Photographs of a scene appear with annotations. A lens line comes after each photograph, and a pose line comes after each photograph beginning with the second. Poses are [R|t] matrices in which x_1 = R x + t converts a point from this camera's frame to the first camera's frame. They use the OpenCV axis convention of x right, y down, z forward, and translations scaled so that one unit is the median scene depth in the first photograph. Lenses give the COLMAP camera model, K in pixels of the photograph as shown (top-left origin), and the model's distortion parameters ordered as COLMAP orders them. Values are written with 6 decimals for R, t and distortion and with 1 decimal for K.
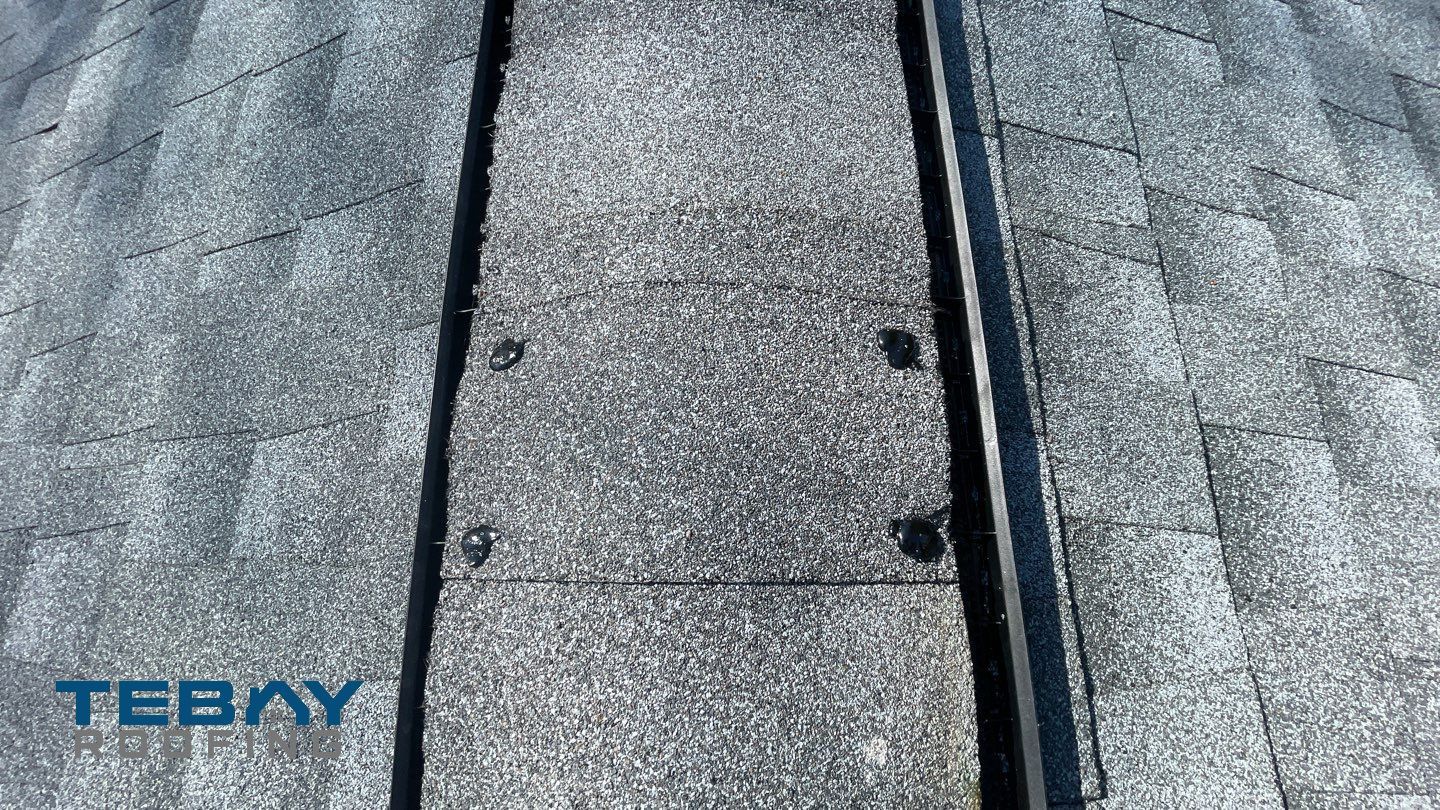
lens RADIAL K [[584.6, 0, 714.8], [0, 584.6, 404.1], [0, 0, 1]] dist [-0.001594, -0.000881]
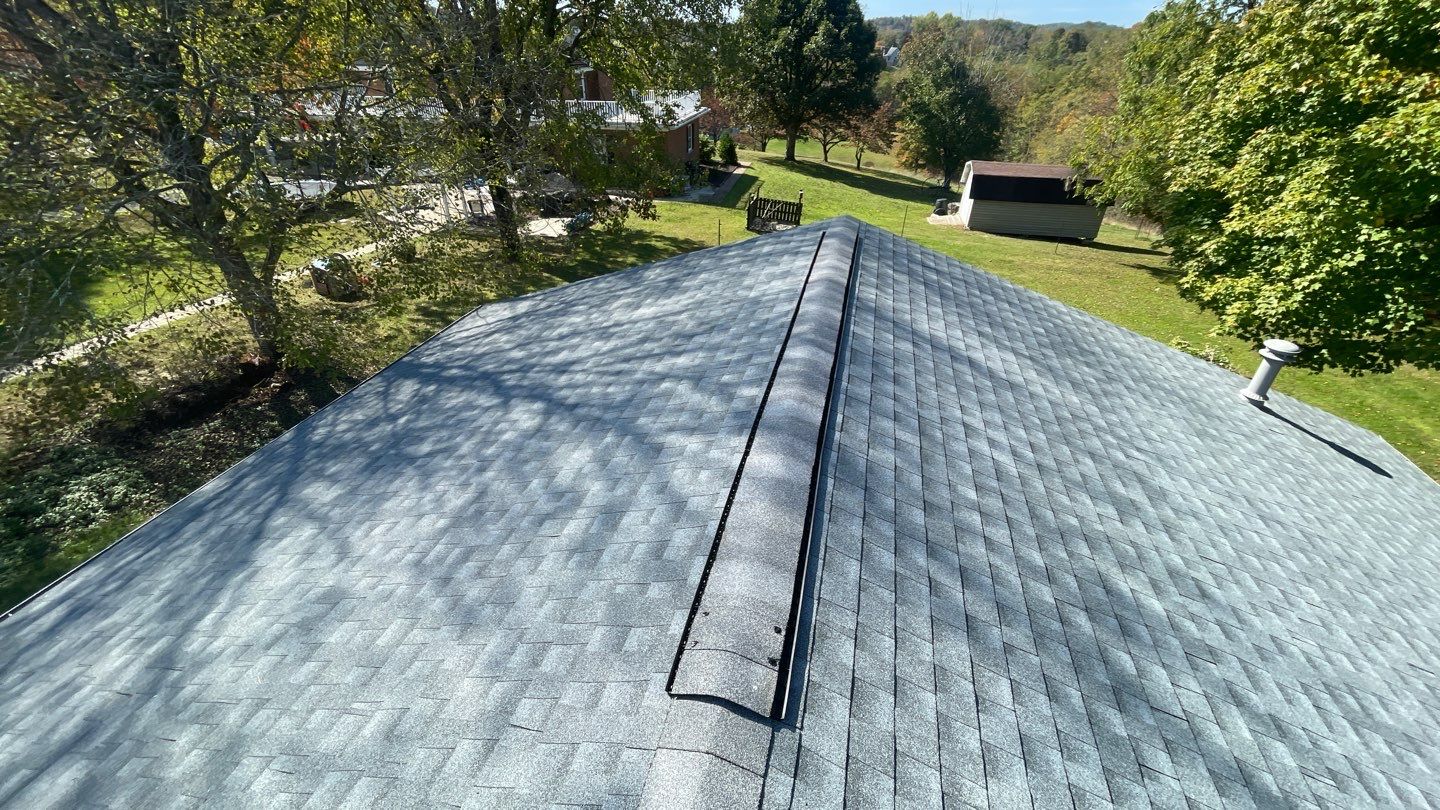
lens RADIAL K [[584.6, 0, 723.4], [0, 584.6, 404.5], [0, 0, 1]] dist [-0.001594, -0.000881]
pose [[0.970576, 0.175328, -0.165052, 0.292905], [-0.240696, 0.726001, -0.644196, 1.612430], [0.006882, 0.664968, 0.746840, -3.570681]]
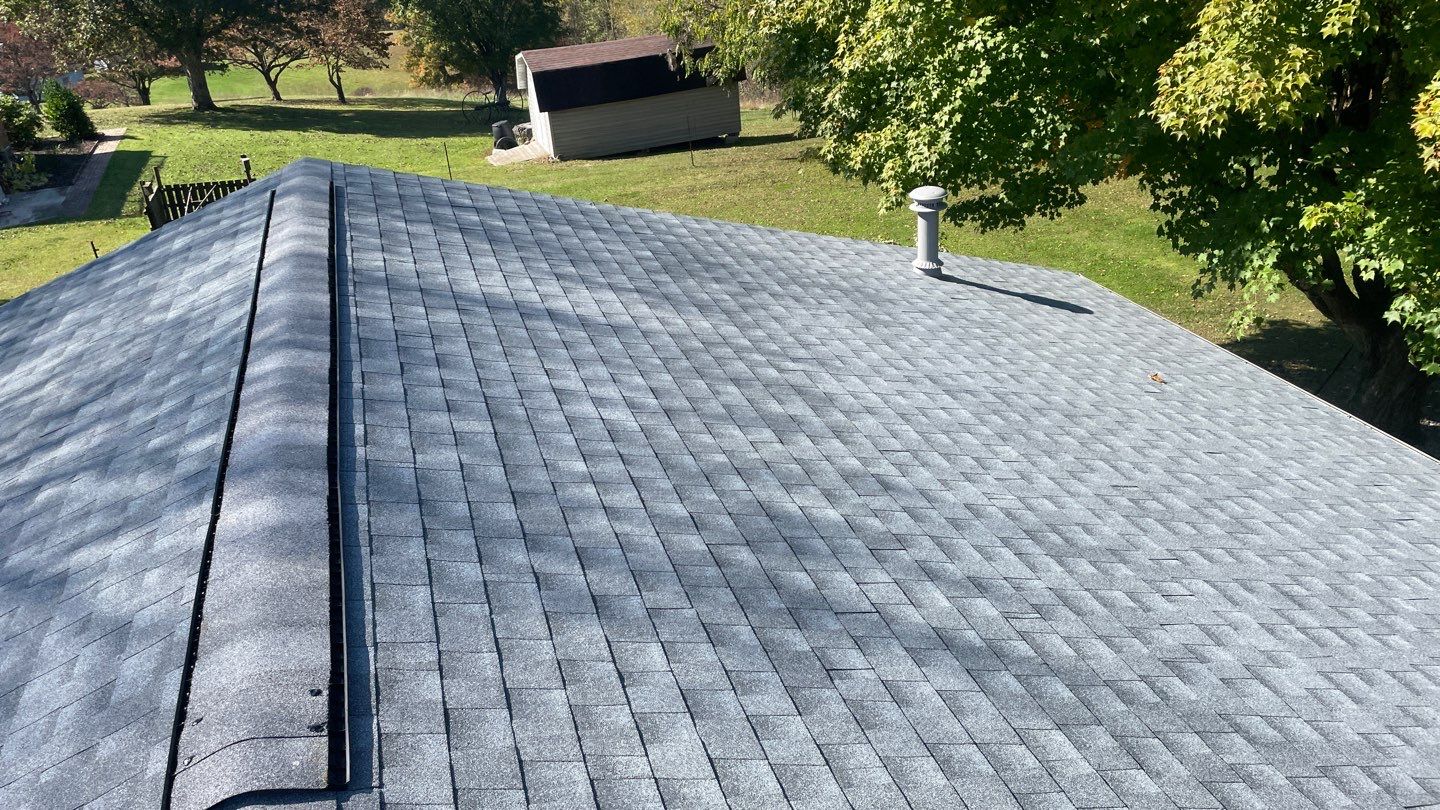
lens RADIAL K [[1083.6, 0, 704.4], [0, 1083.6, 401.1], [0, 0, 1]] dist [0.068254, -0.073436]
pose [[0.954414, -0.160814, 0.251460, 0.987833], [0.294734, 0.640887, -0.708799, 3.508966], [-0.047172, 0.750602, 0.659069, -4.061312]]
